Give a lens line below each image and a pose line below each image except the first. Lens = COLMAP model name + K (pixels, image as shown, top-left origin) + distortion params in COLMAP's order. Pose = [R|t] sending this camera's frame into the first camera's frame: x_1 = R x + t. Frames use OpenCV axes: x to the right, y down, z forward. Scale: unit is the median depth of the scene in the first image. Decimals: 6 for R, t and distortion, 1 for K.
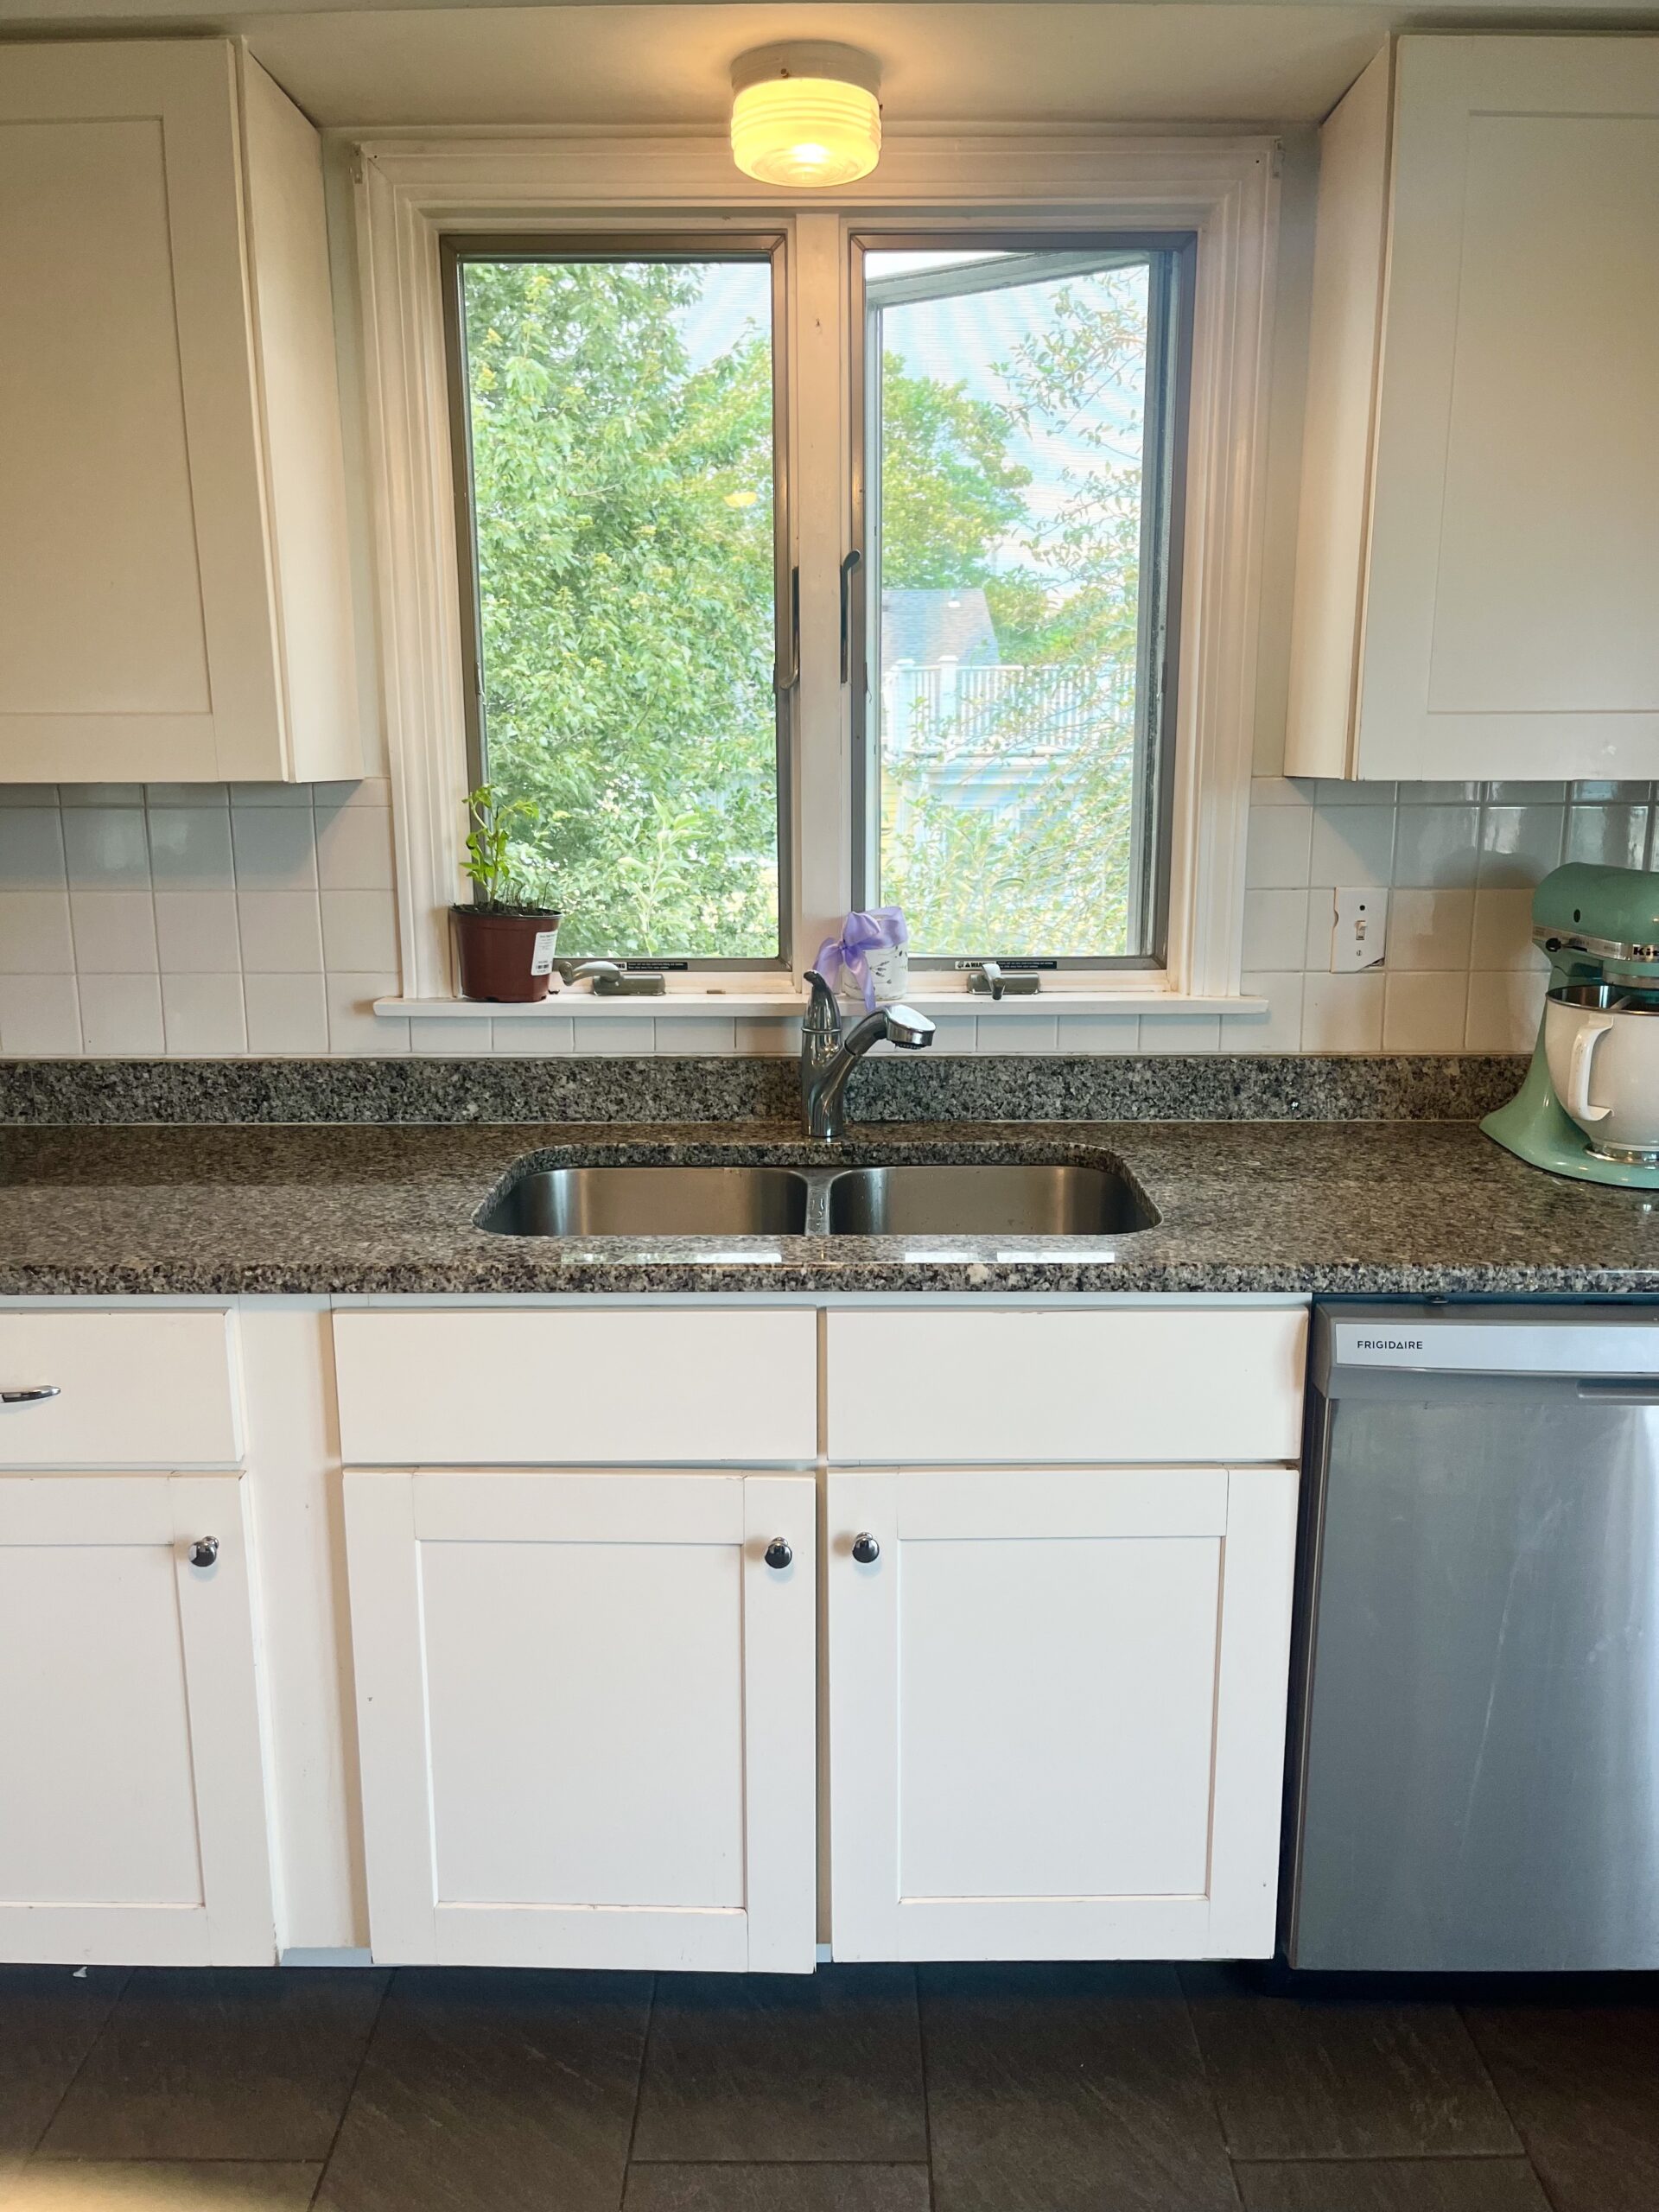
lens RADIAL K [[1671.6, 0, 840.0], [0, 1671.6, 1122.4], [0, 0, 1]] dist [0.056381, -0.080495]
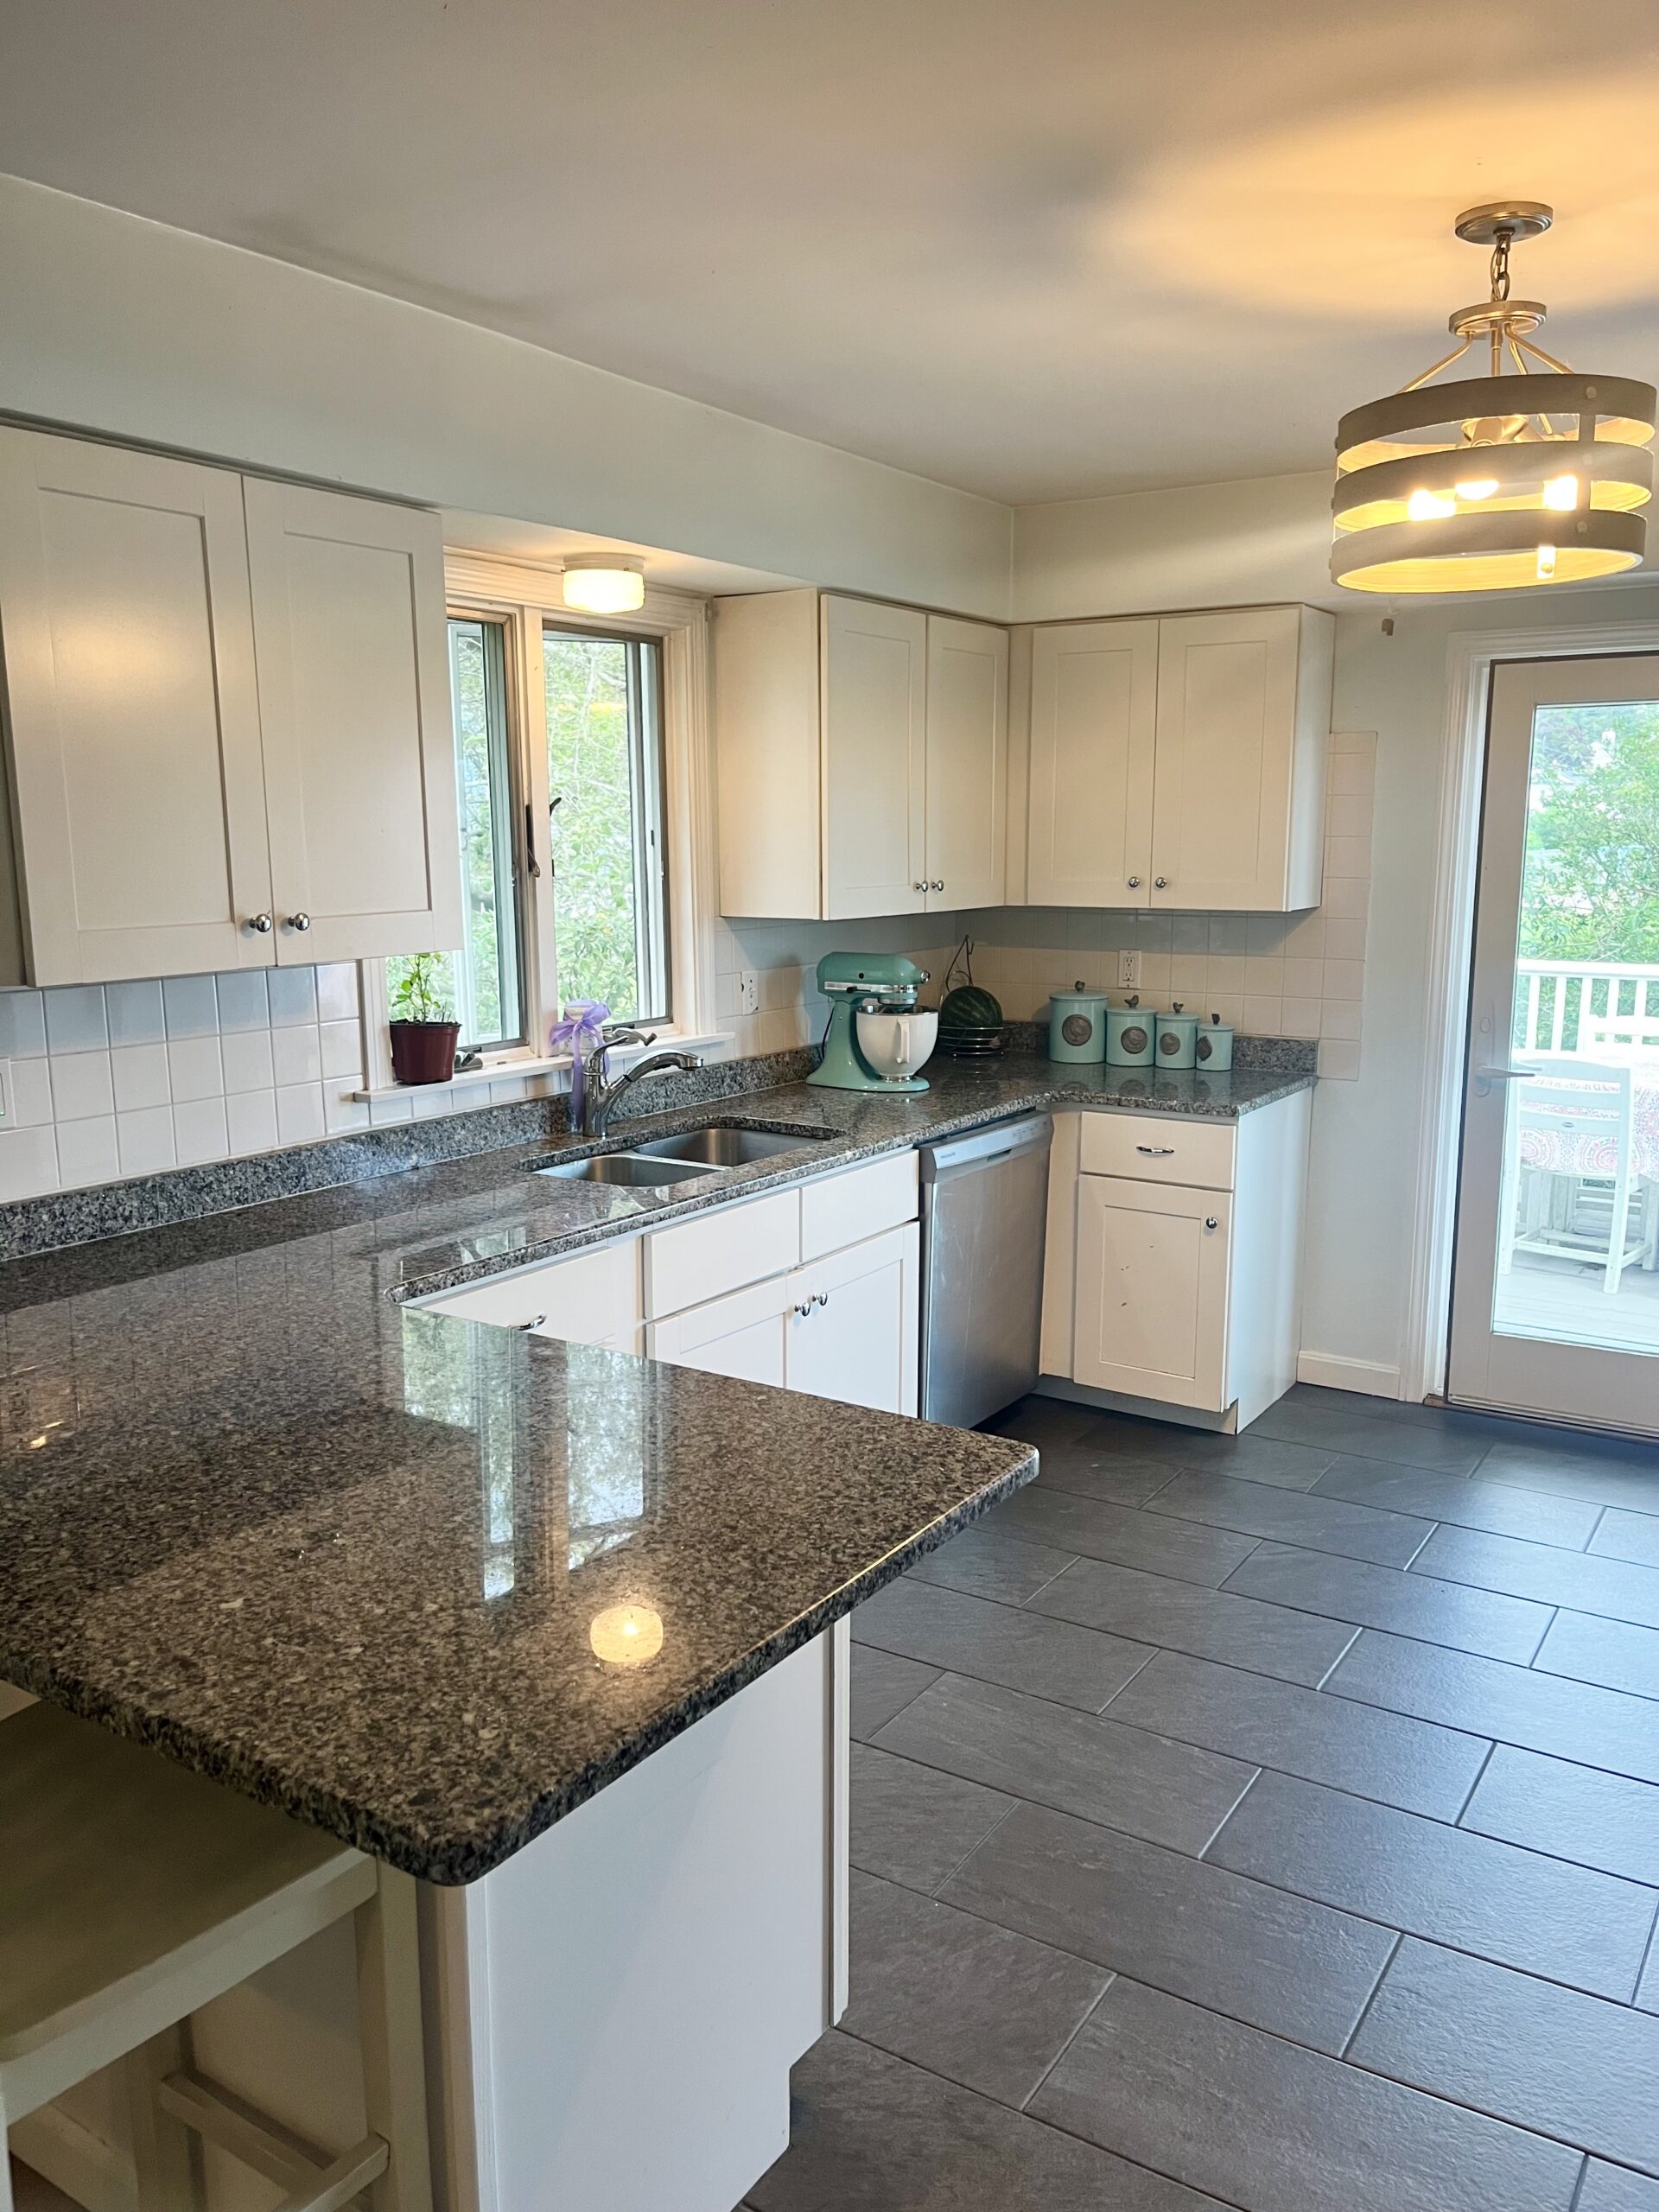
lens RADIAL K [[1671.6, 0, 826.7], [0, 1671.6, 1106.0], [0, 0, 1]] dist [0.056381, -0.080495]
pose [[0.547342, -0.136569, 0.825691, -1.251615], [0.182384, 0.982348, 0.041580, -0.048721], [-0.816794, 0.127834, 0.562588, -0.145677]]
